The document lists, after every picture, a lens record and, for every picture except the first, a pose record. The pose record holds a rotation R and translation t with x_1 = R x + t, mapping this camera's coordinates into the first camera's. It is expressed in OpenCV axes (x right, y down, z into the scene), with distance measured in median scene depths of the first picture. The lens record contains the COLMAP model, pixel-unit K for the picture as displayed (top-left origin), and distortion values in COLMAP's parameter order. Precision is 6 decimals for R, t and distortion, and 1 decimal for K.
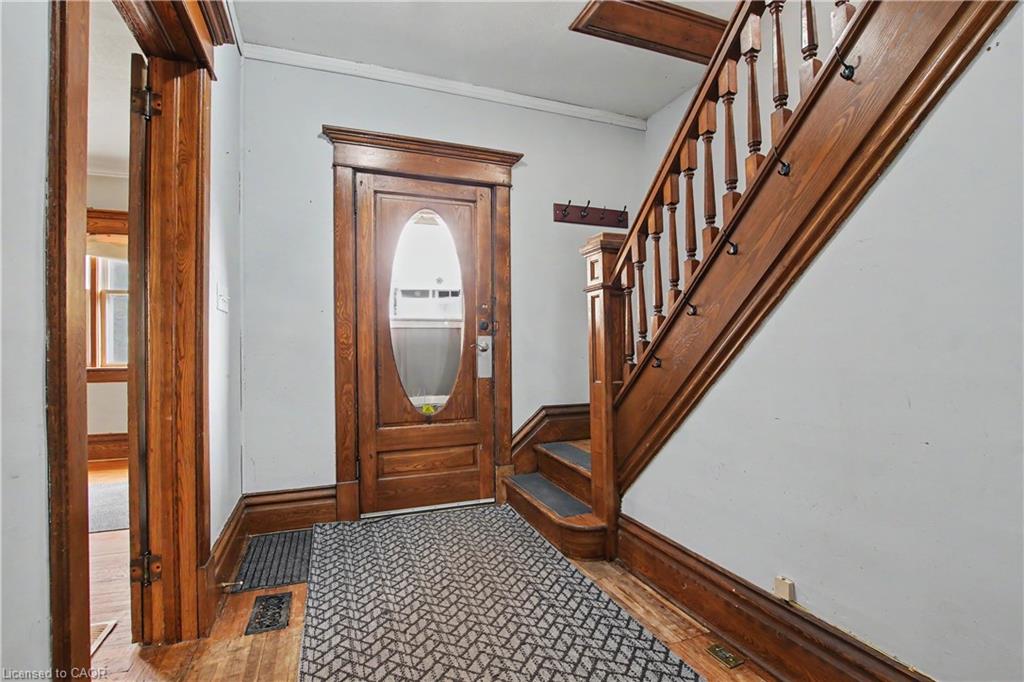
lens RADIAL K [[470.6, 0, 511.1], [0, 470.6, 341.6], [0, 0, 1]] dist [-0.035472, -0.000210]
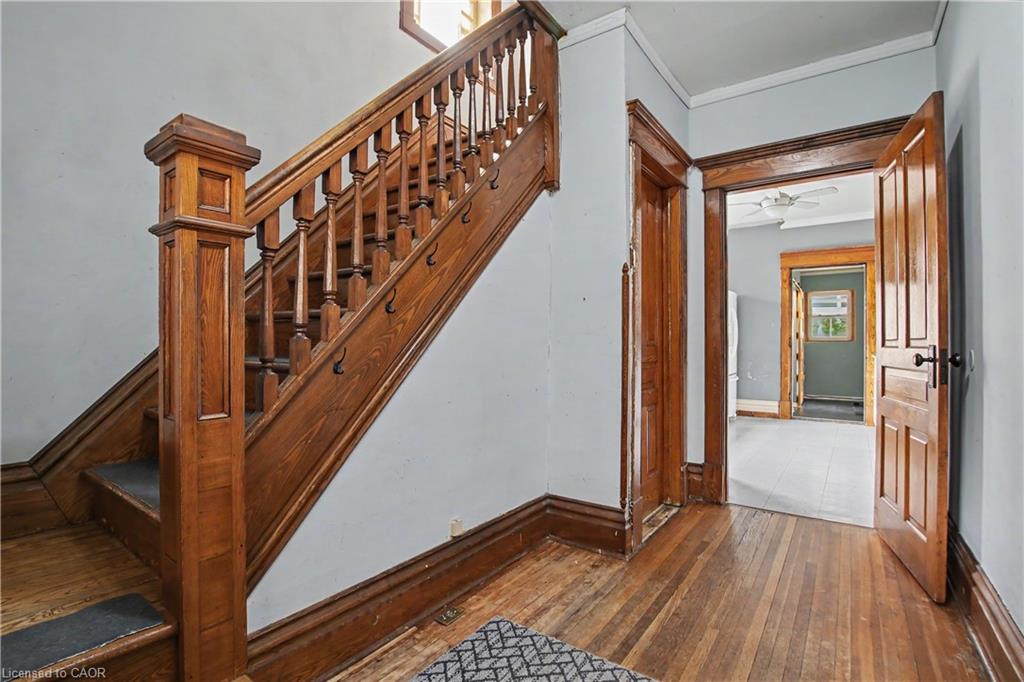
lens RADIAL K [[470.6, 0, 509.6], [0, 470.6, 341.3], [0, 0, 1]] dist [-0.035472, -0.000210]
pose [[-0.543392, 0.012496, 0.839386, -0.611728], [-0.009666, 0.999730, -0.021140, 0.019612], [-0.839423, -0.019601, -0.543125, 1.542212]]
